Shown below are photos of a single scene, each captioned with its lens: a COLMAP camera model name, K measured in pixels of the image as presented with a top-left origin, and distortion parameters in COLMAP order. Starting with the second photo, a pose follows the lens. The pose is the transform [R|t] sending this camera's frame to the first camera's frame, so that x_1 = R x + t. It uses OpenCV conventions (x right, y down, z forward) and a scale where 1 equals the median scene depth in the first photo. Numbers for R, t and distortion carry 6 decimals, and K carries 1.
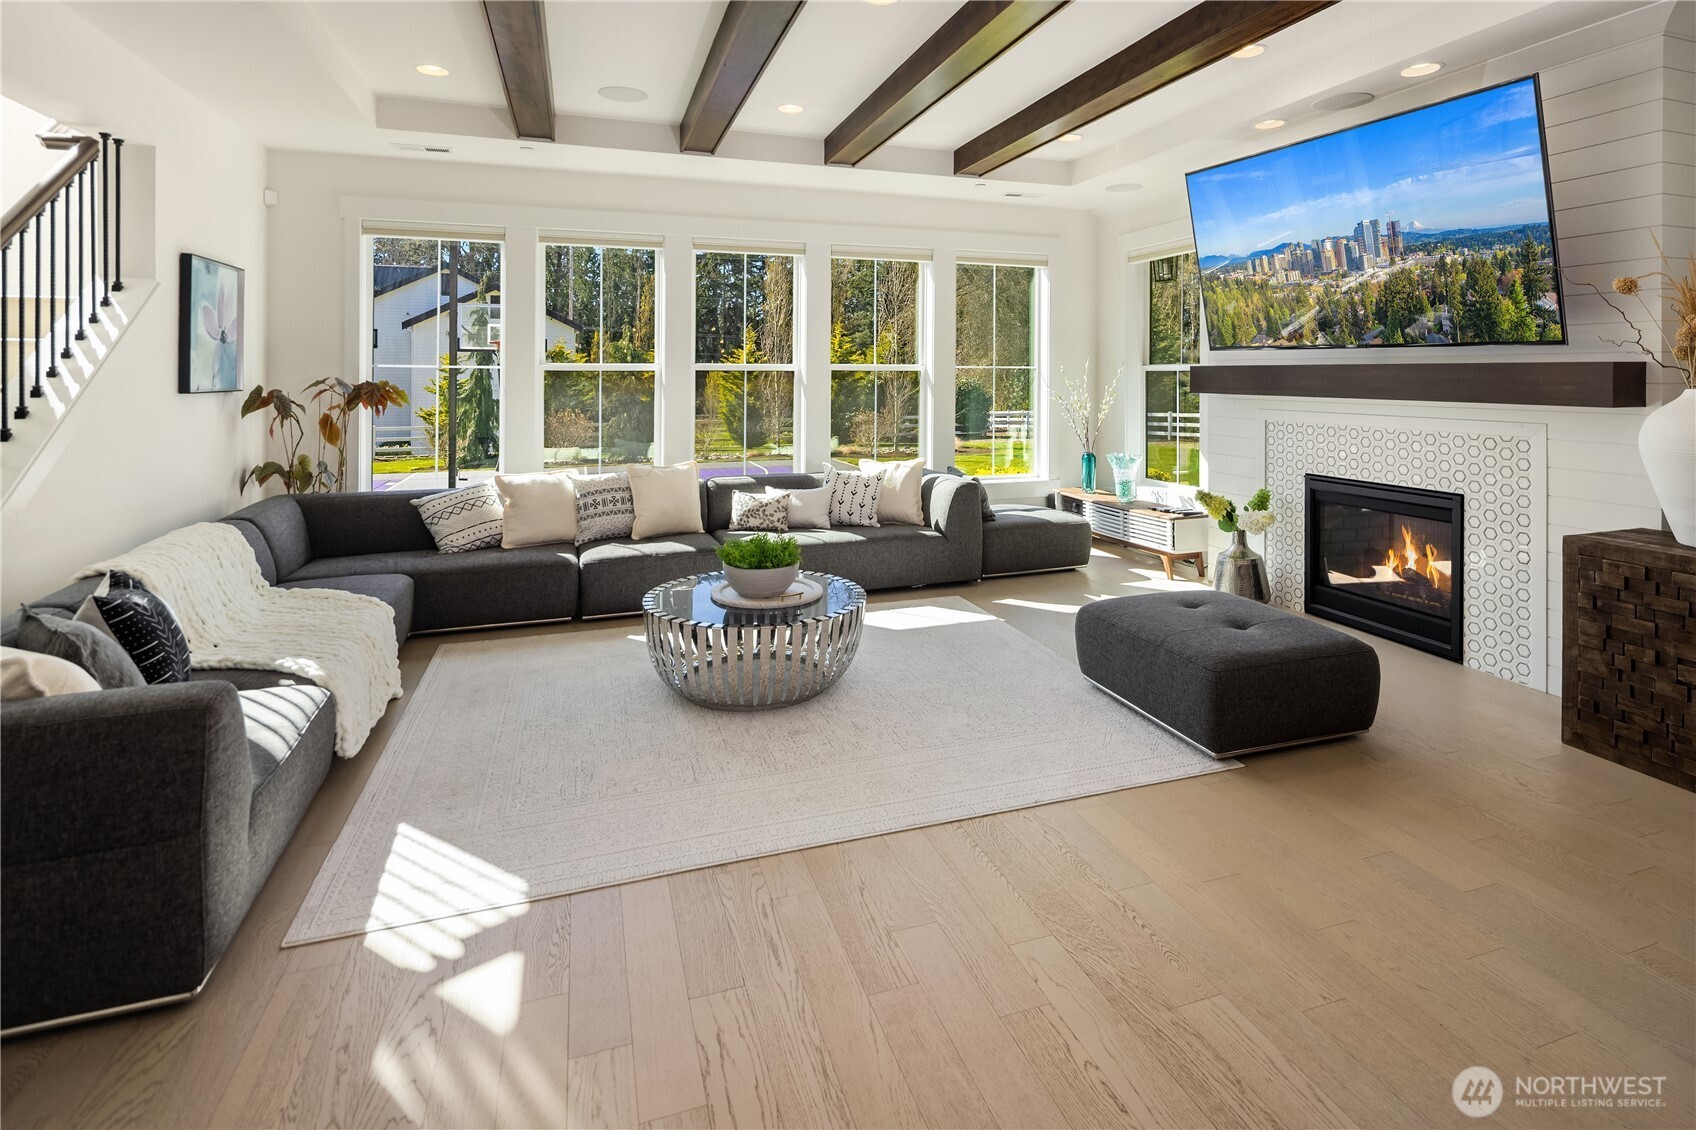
lens RADIAL K [[822.6, 0, 853.1], [0, 822.6, 368.3], [0, 0, 1]] dist [-0.000372, -0.000808]
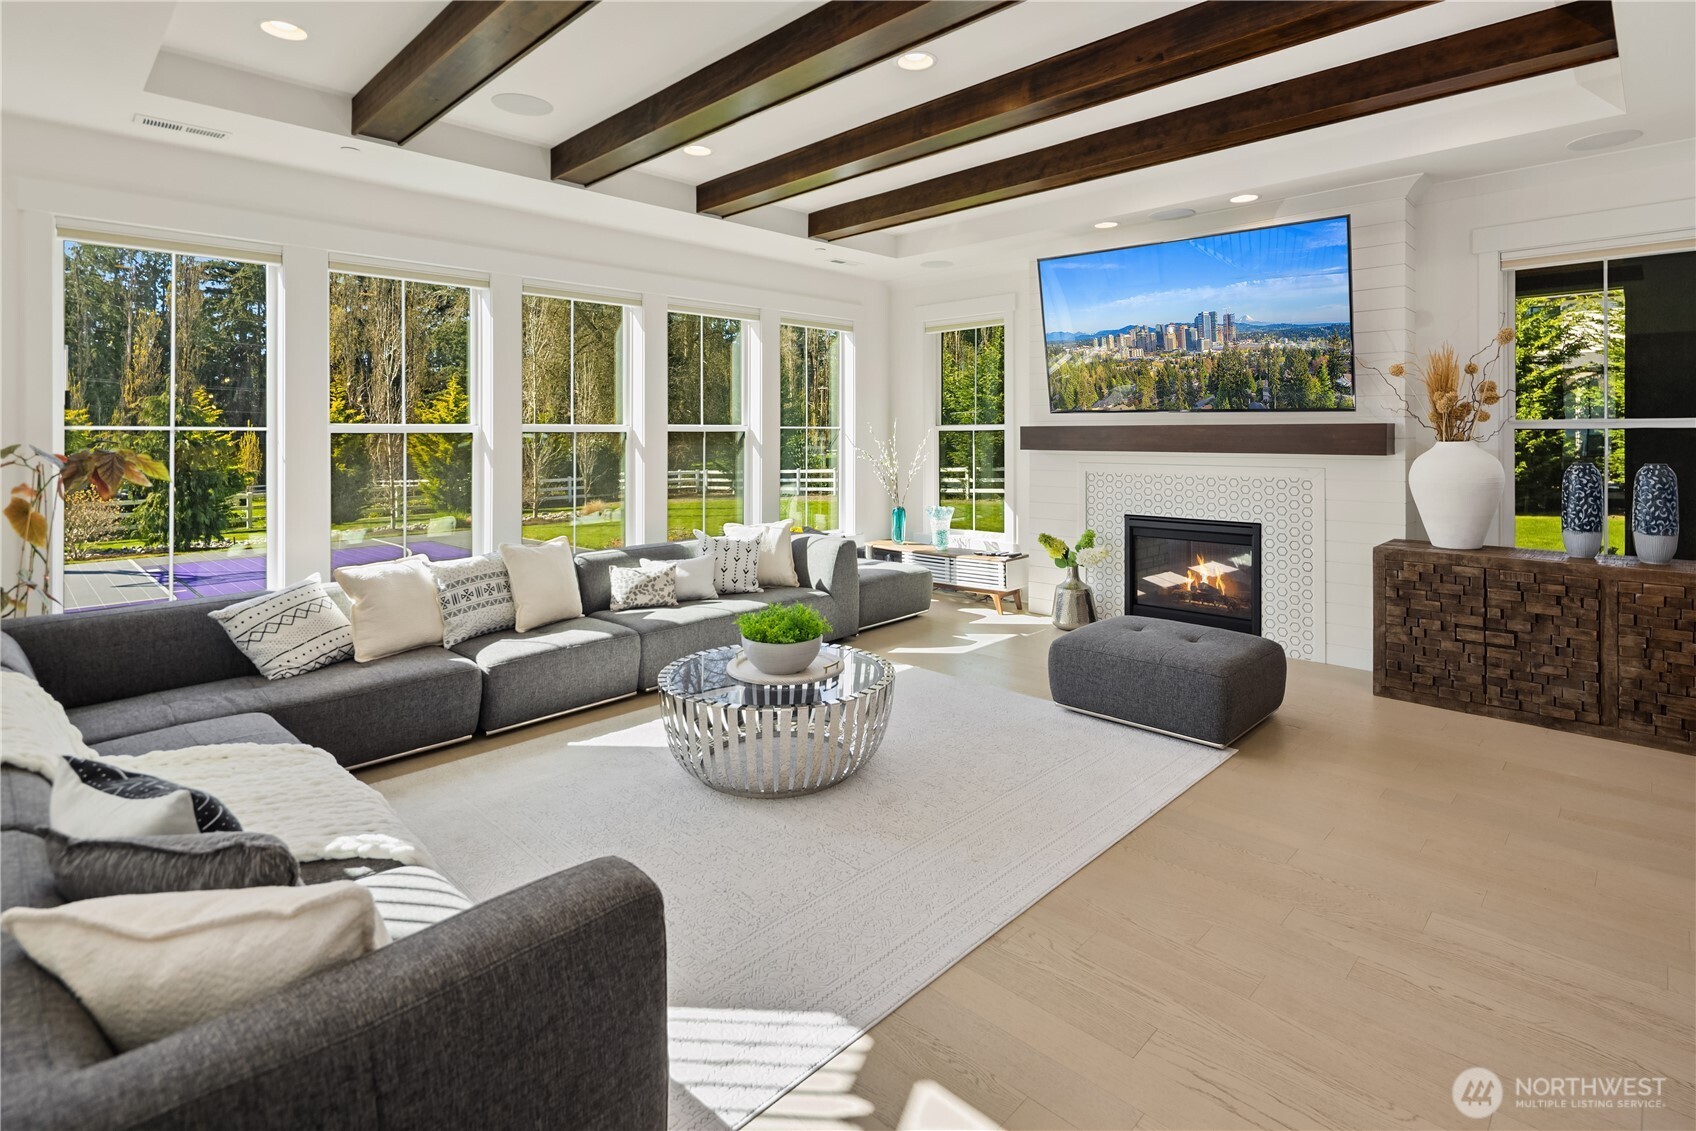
lens RADIAL K [[822.2, 0, 845.0], [0, 822.2, 427.2], [0, 0, 1]] dist [0.002849, -0.000307]
pose [[0.891714, -0.001570, 0.452597, -0.398138], [0.002144, 0.999997, -0.000755, -0.001665], [-0.452595, 0.001644, 0.891715, 0.106790]]
